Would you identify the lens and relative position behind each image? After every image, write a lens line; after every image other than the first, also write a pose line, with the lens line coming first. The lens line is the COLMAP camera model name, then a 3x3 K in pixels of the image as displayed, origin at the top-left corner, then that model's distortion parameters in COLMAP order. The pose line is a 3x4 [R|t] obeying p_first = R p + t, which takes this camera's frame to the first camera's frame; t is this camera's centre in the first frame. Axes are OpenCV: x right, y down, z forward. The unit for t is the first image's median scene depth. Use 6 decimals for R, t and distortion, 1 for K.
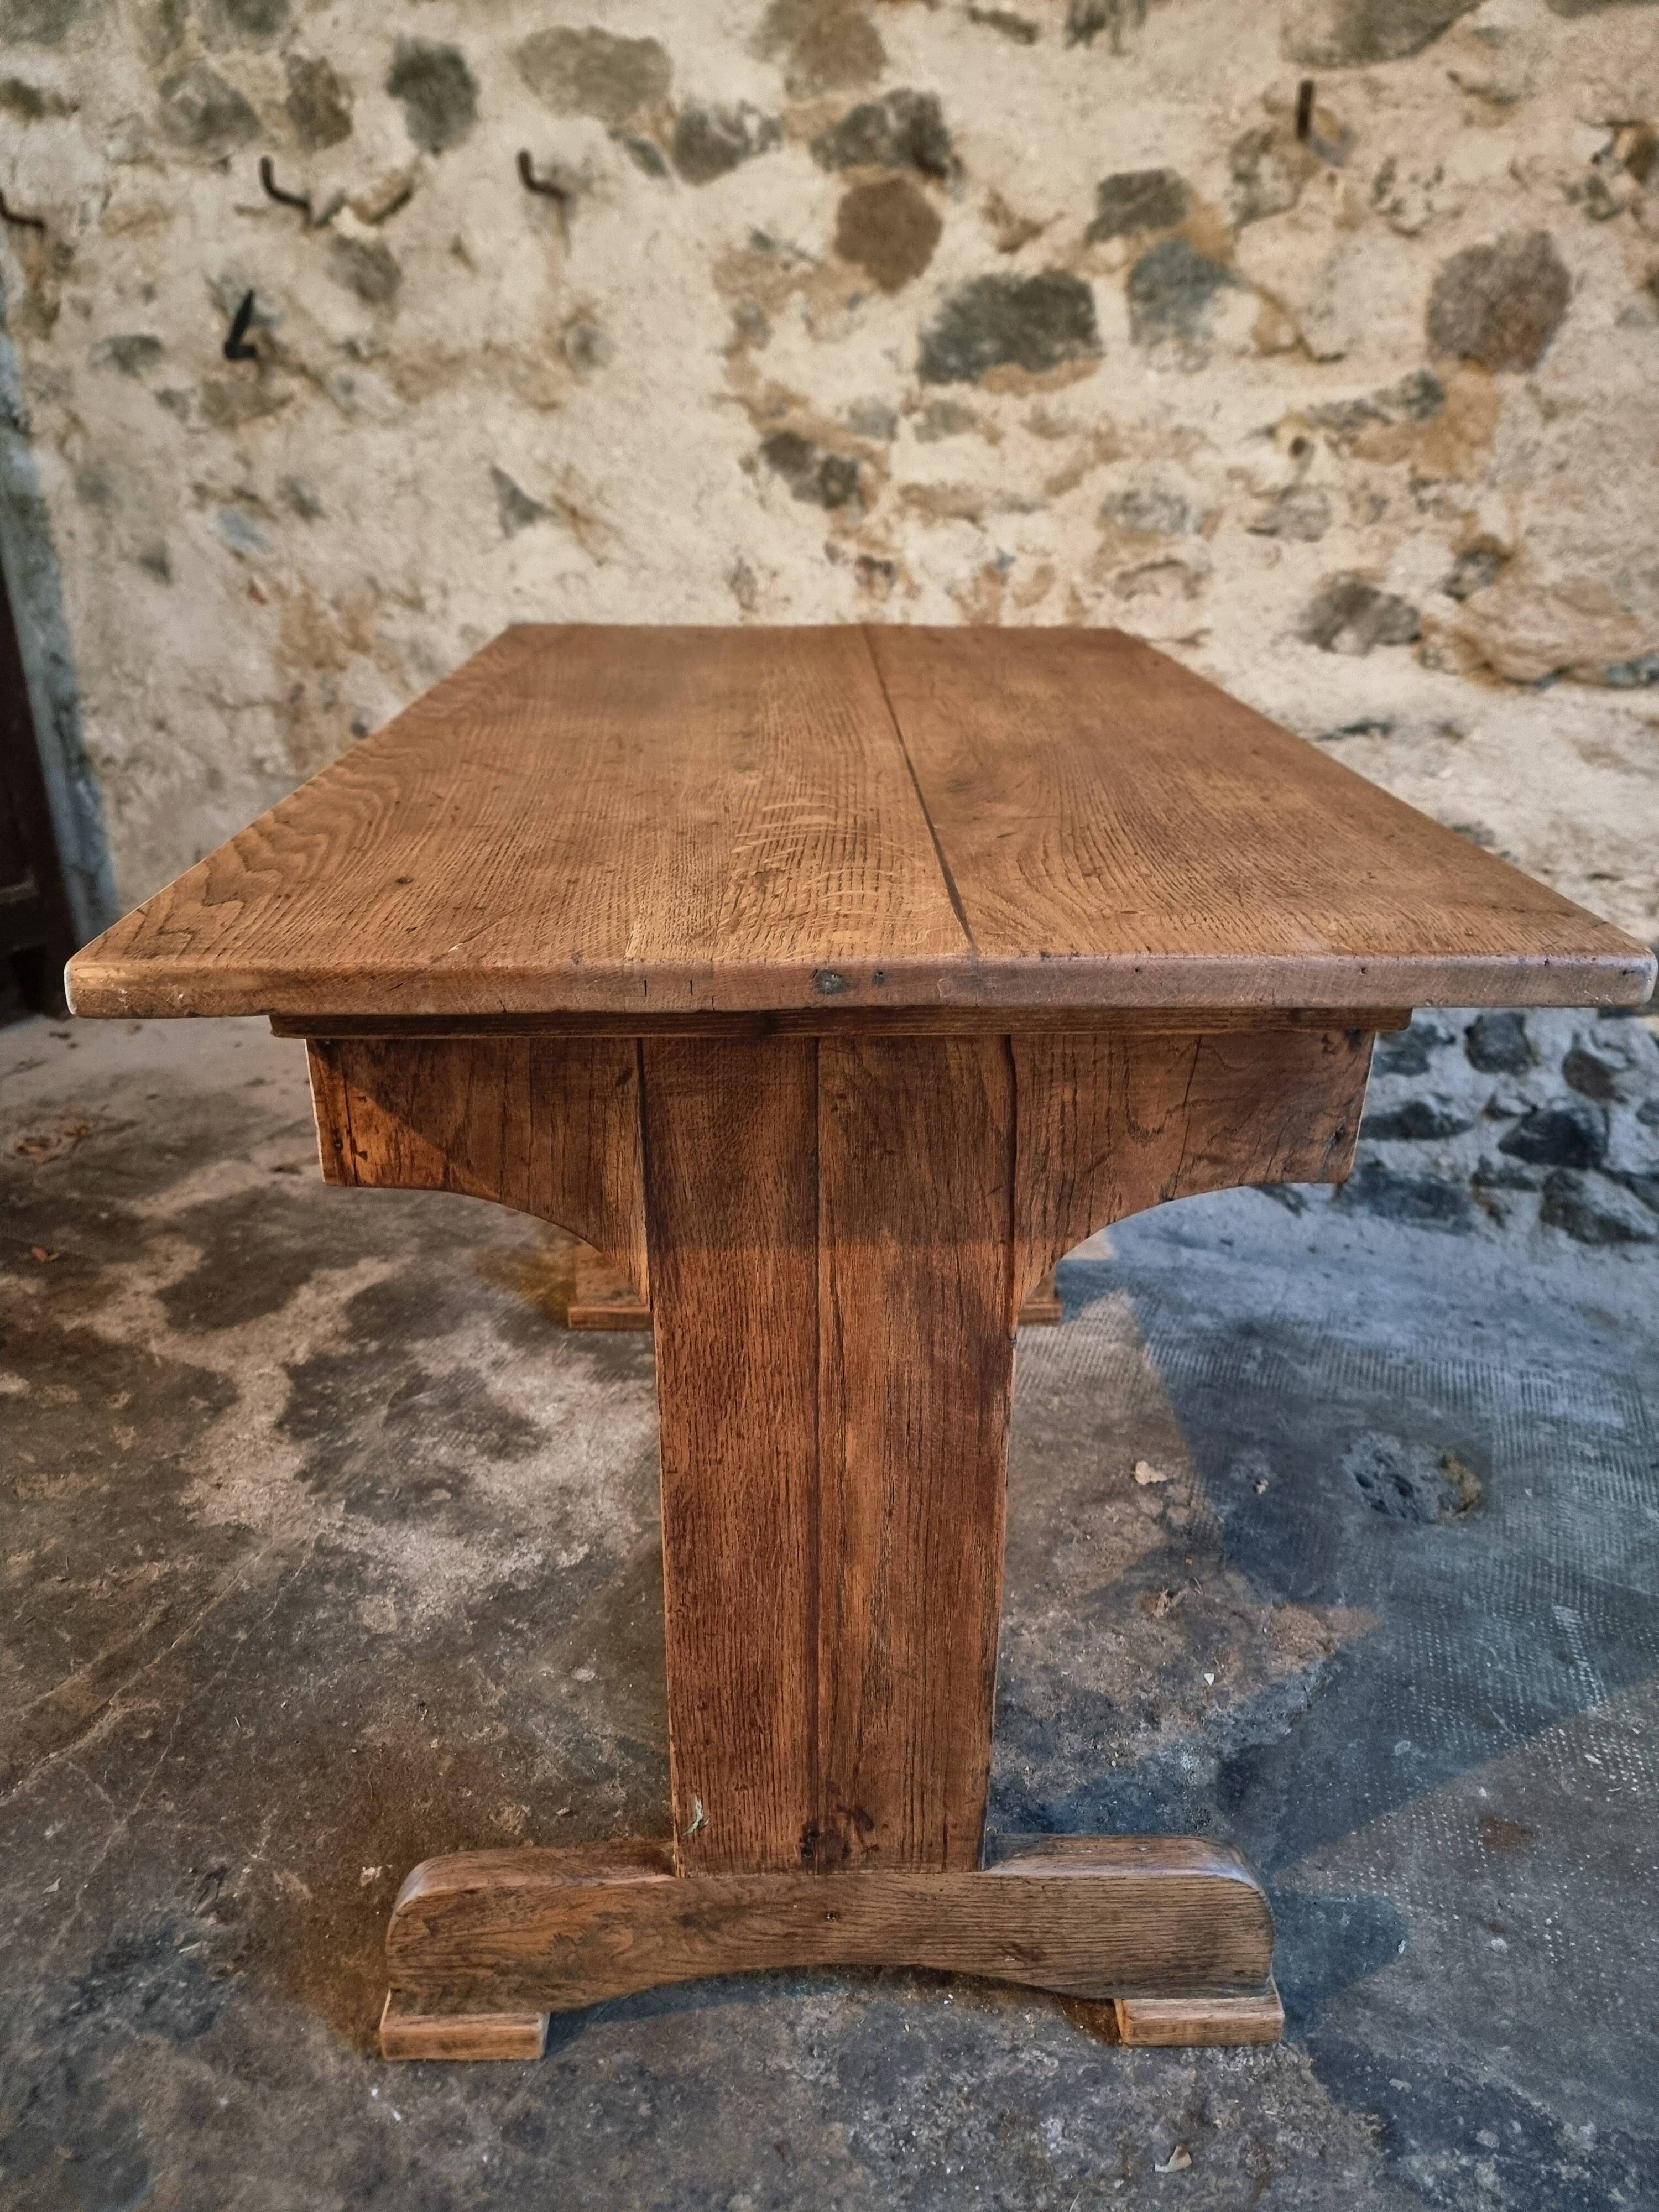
lens RADIAL K [[1556.6, 0, 817.1], [0, 1556.6, 1124.4], [0, 0, 1]] dist [0.048318, -0.047001]
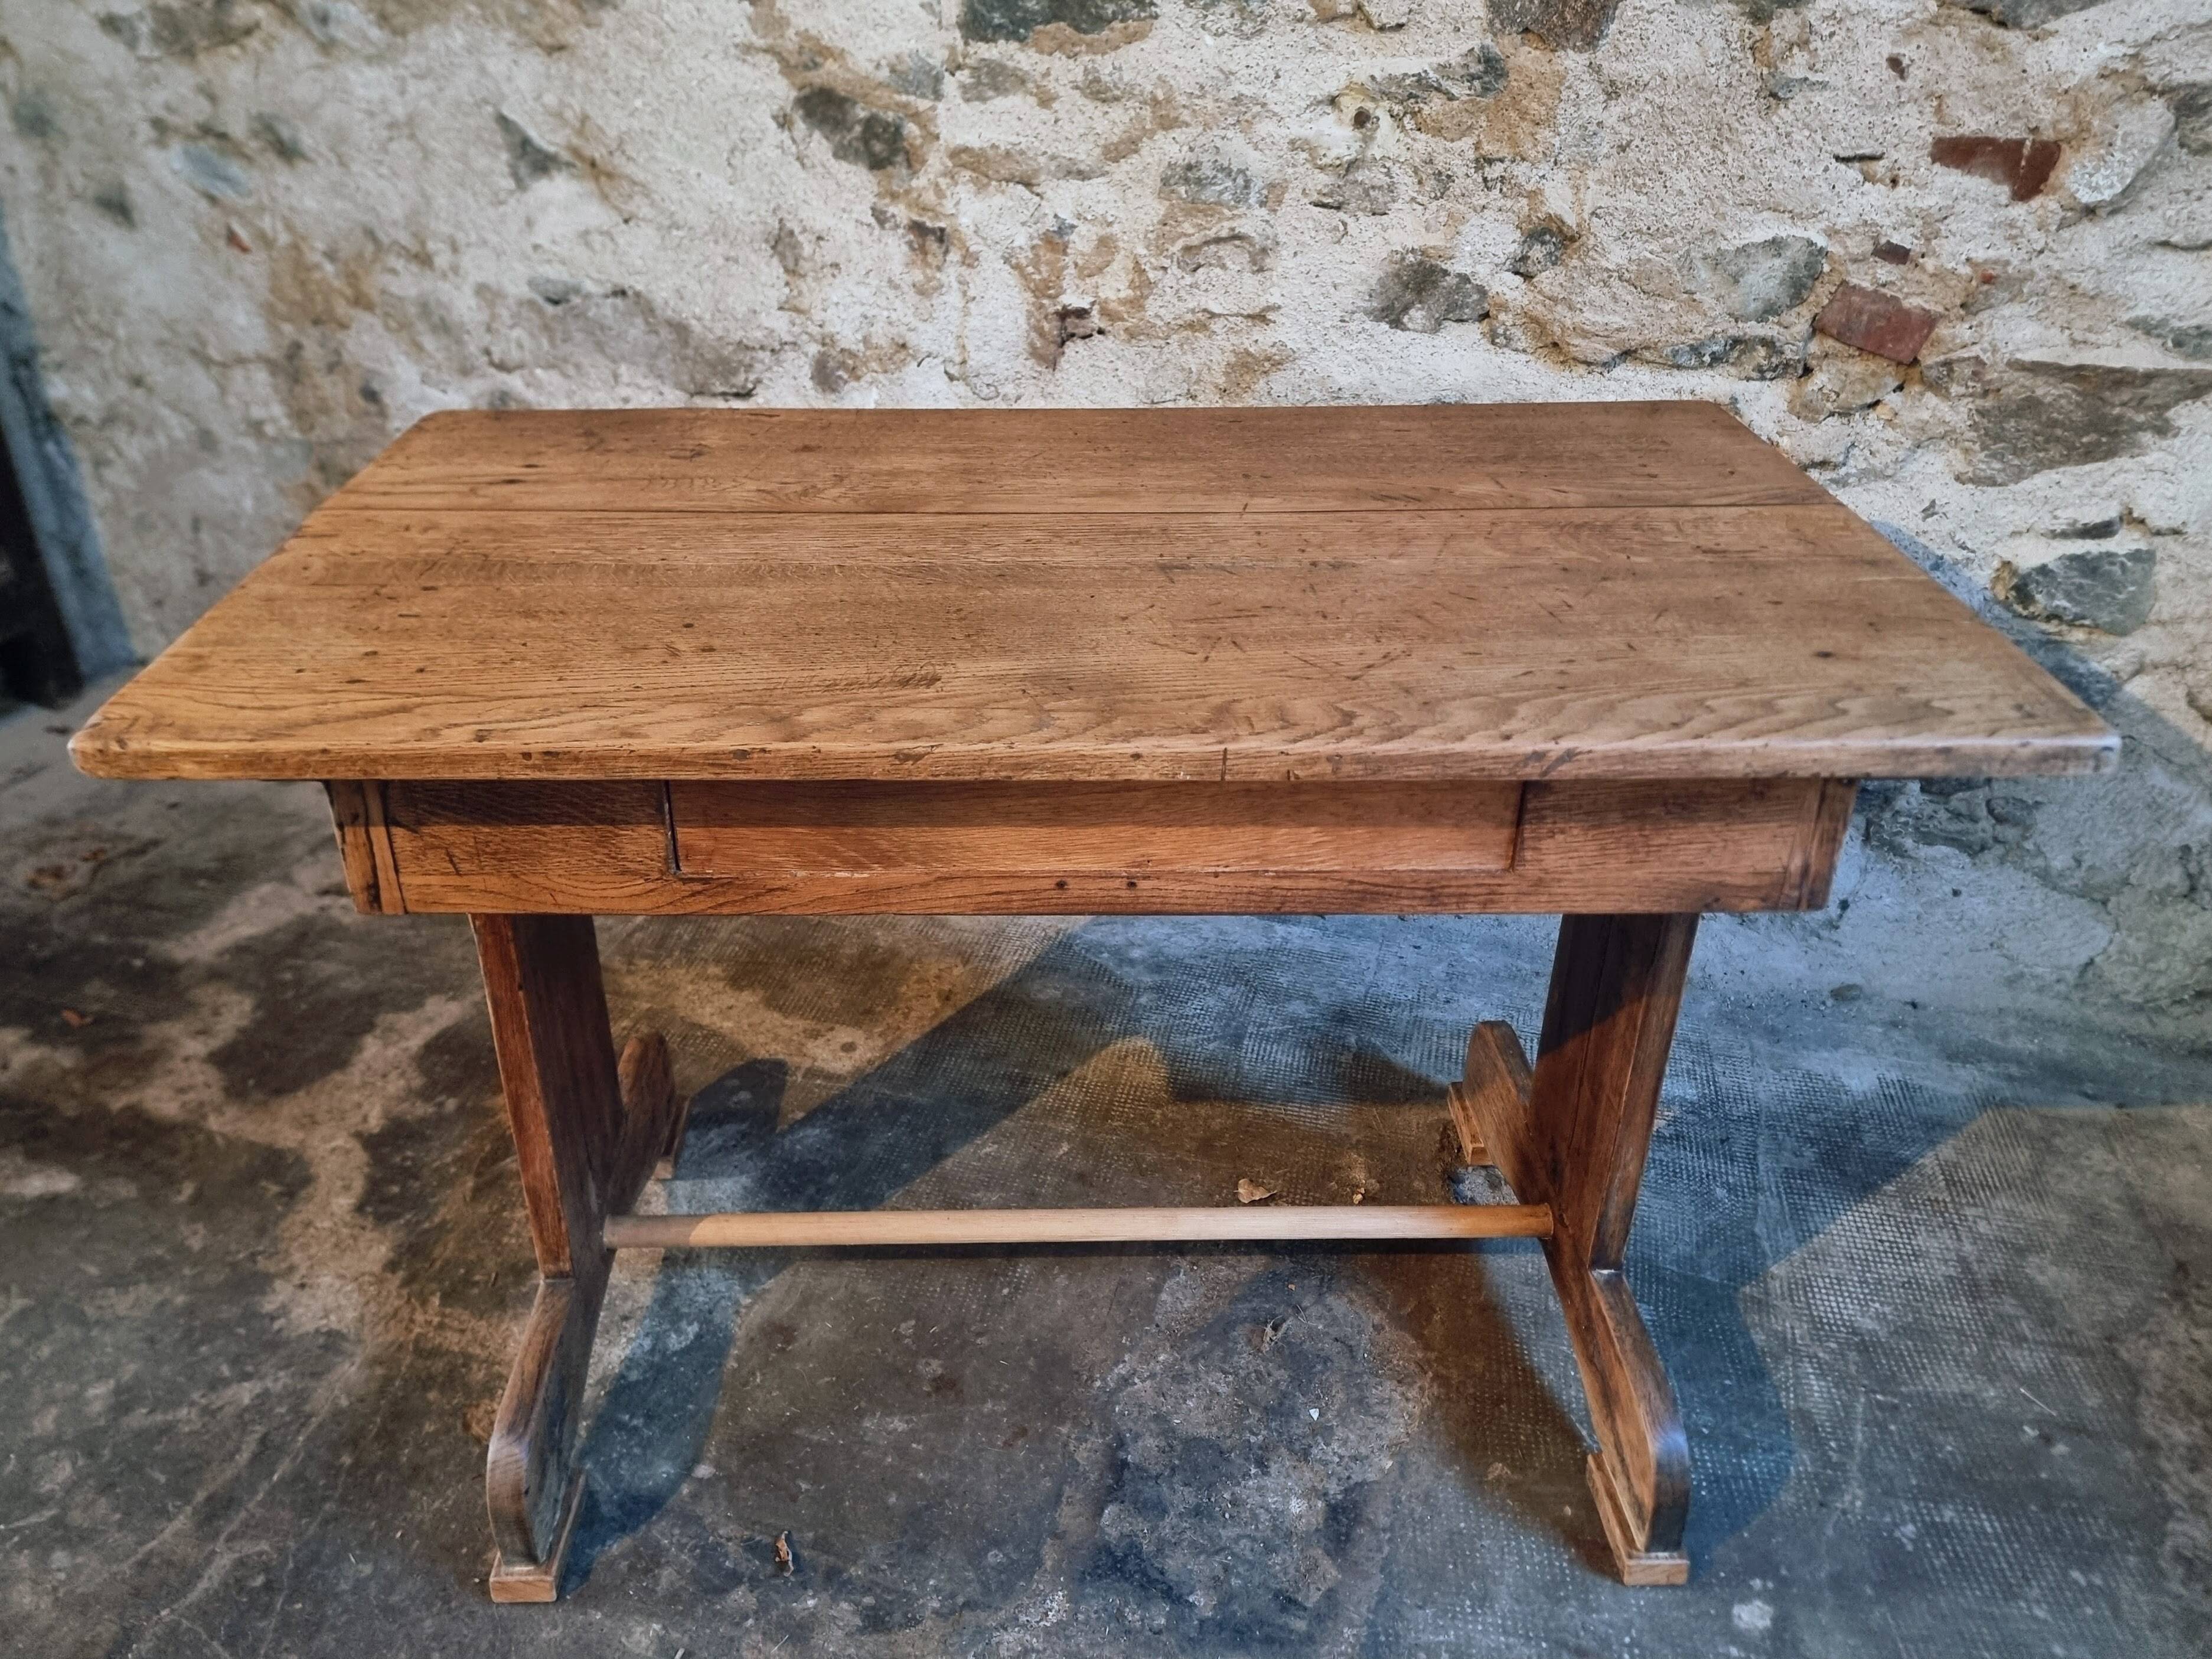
lens RADIAL K [[1647.6, 0, 1055.5], [0, 1647.6, 802.1], [0, 0, 1]] dist [0.053245, -0.036260]
pose [[0.994094, -0.060342, 0.090199, 0.003495], [0.051287, 0.993711, 0.099539, -0.124701], [-0.095638, -0.094325, 0.990937, -0.027949]]
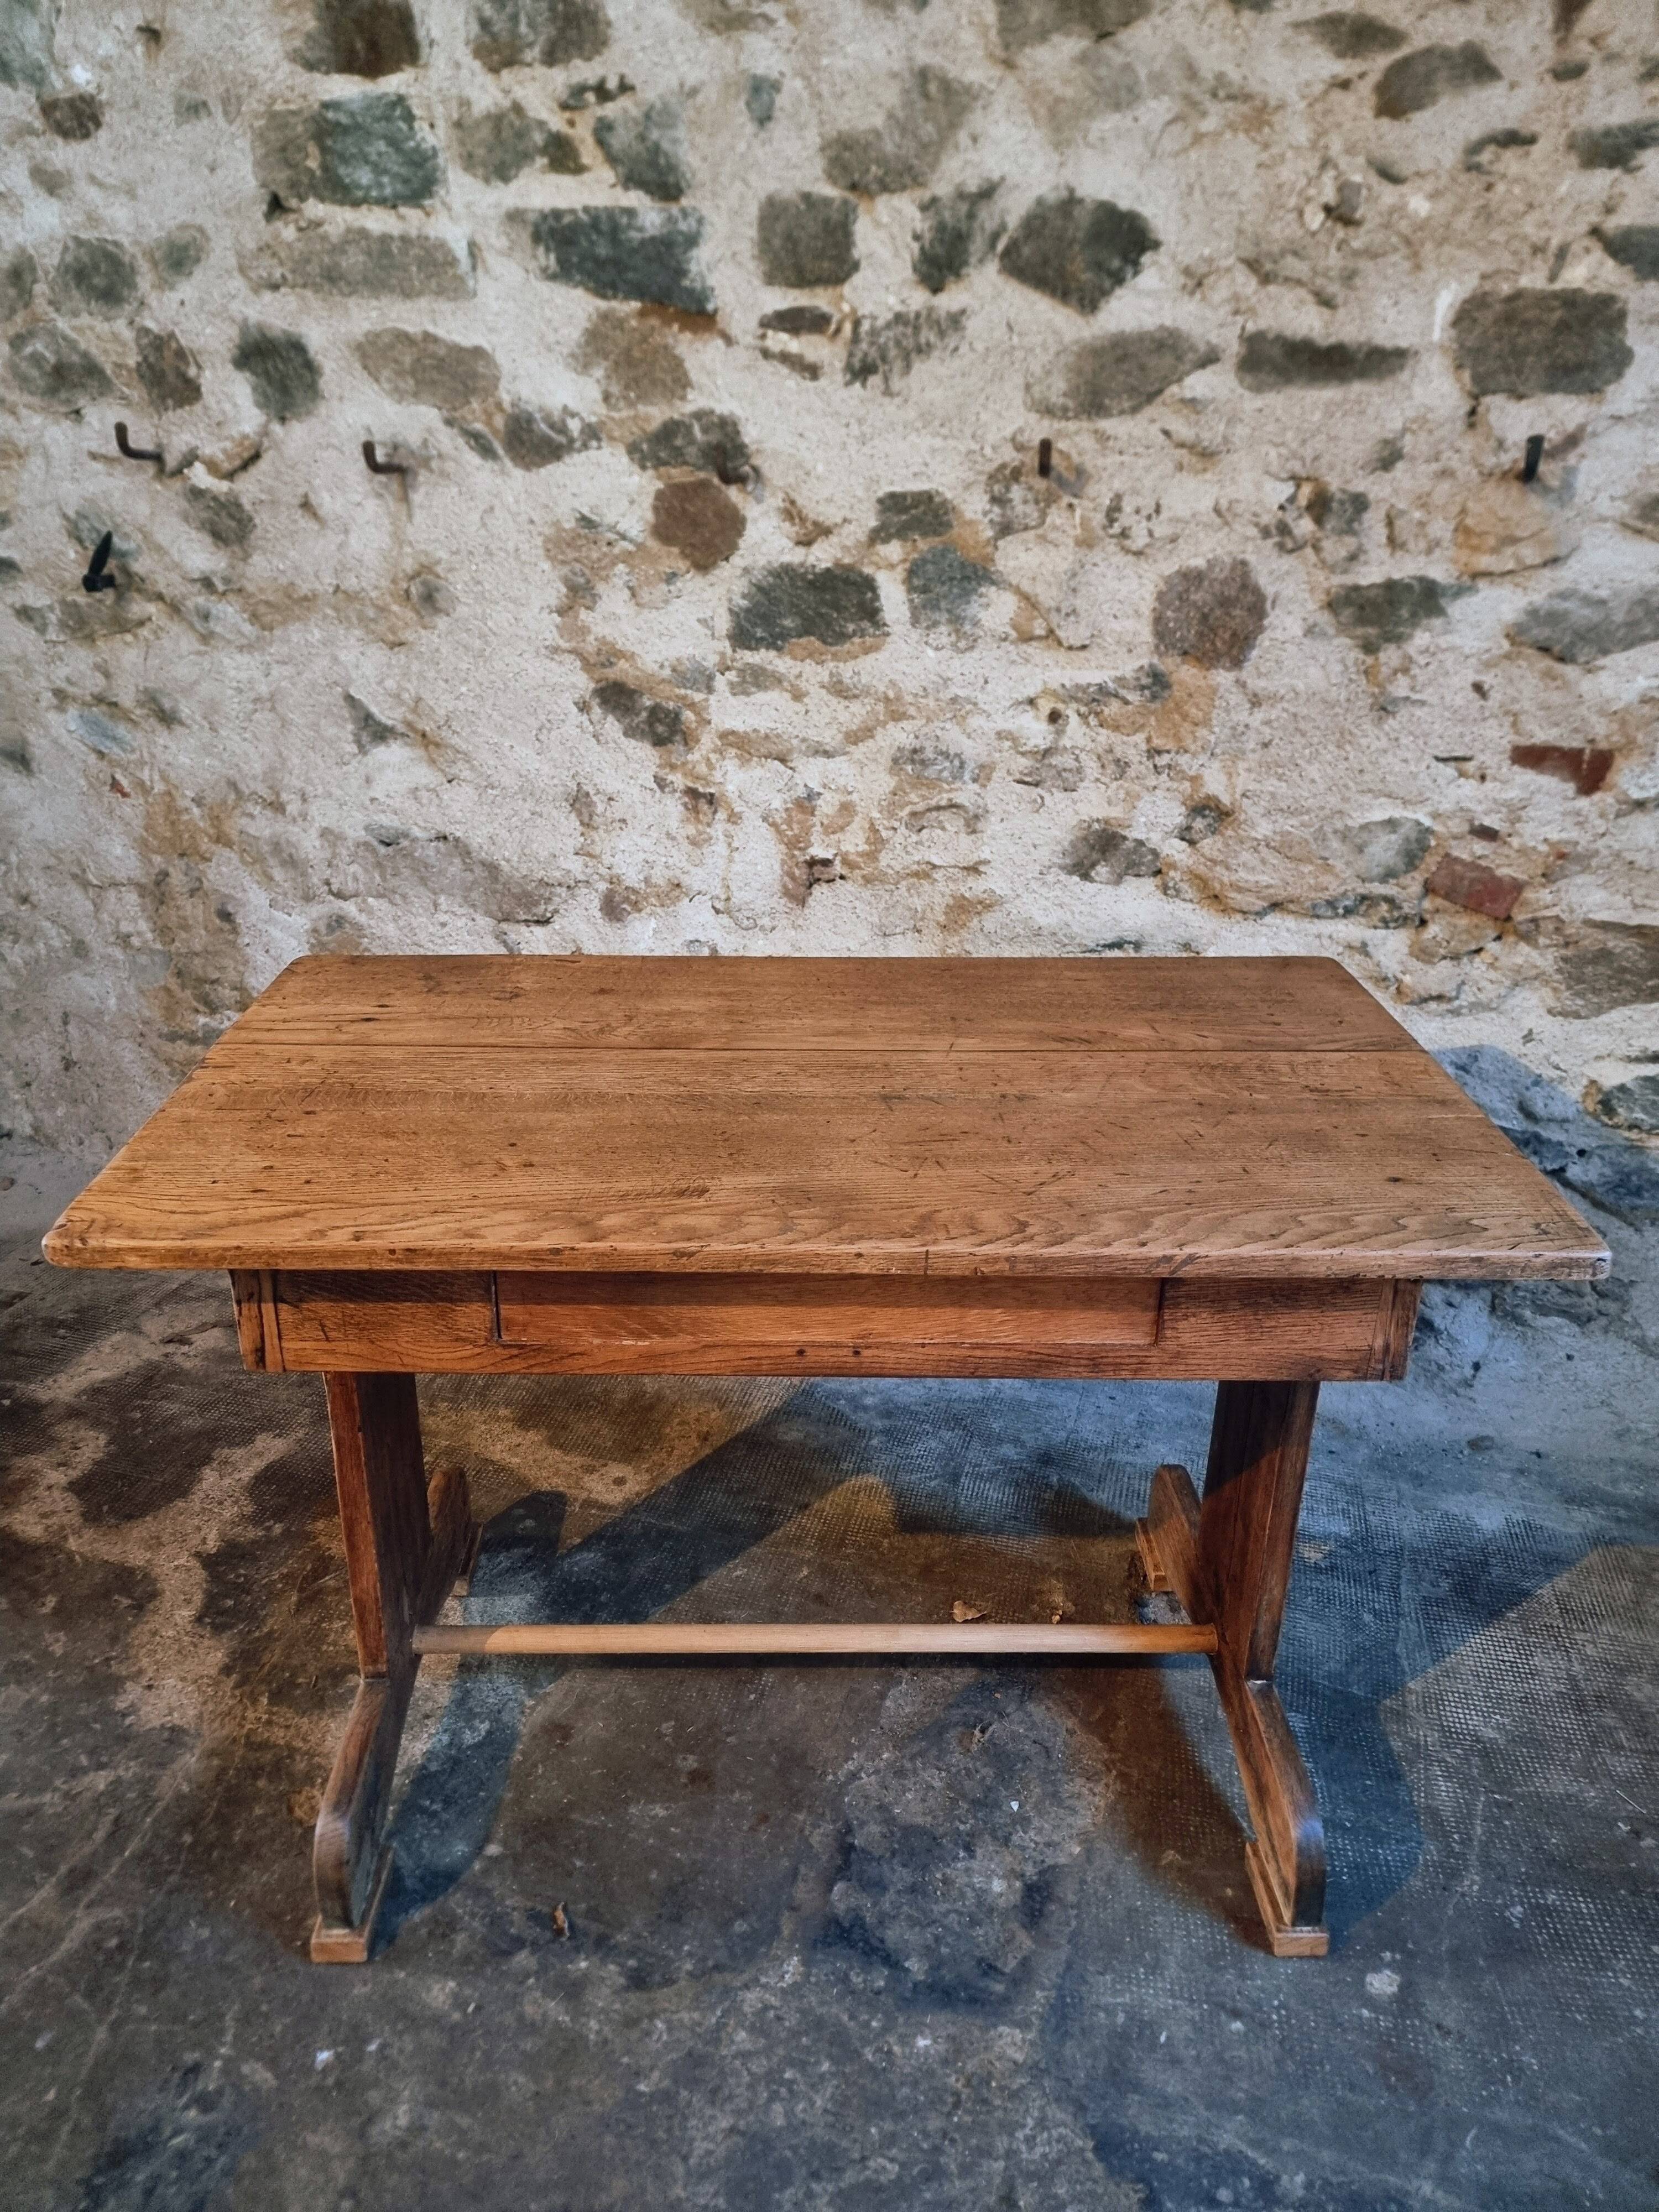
lens RADIAL K [[1534.5, 0, 808.5], [0, 1534.5, 1105.9], [0, 0, 1]] dist [0.071138, -0.071472]
pose [[0.994419, -0.041583, 0.096959, -0.002399], [0.041033, 0.999128, 0.007655, -0.152315], [-0.097193, -0.003633, 0.995259, -0.136152]]
